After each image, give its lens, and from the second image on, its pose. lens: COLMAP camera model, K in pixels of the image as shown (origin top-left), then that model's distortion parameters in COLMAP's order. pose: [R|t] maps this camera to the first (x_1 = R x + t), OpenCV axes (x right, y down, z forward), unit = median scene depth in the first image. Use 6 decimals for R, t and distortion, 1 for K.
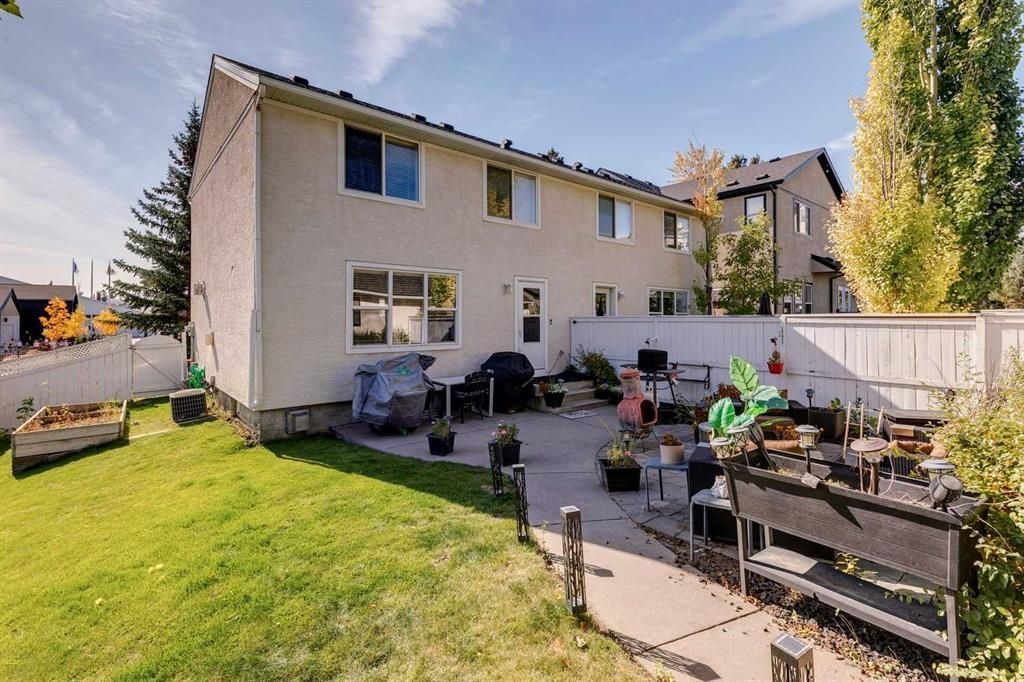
lens RADIAL K [[465.9, 0, 511.0], [0, 465.9, 313.0], [0, 0, 1]] dist [0.007571, -0.001527]
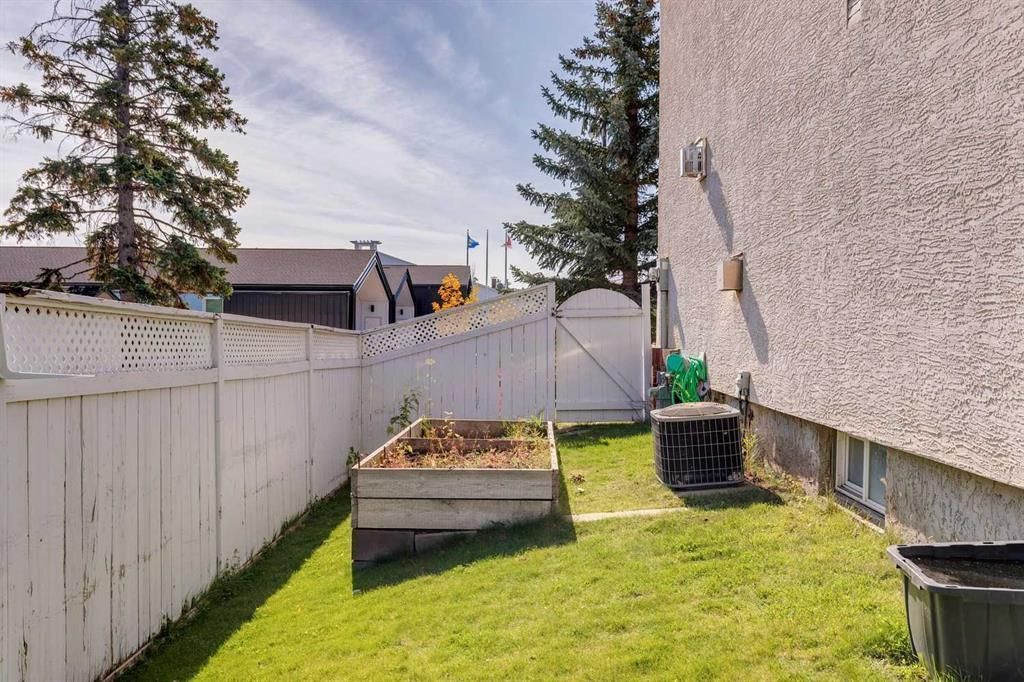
lens RADIAL K [[679.8, 0, 509.1], [0, 679.8, 344.4], [0, 0, 1]] dist [0.001989, 0.000070]
pose [[0.770092, 0.004624, -0.637916, -0.423382], [-0.005616, 0.999984, 0.000468, 0.108155], [0.637908, 0.003222, 0.770106, 0.458908]]
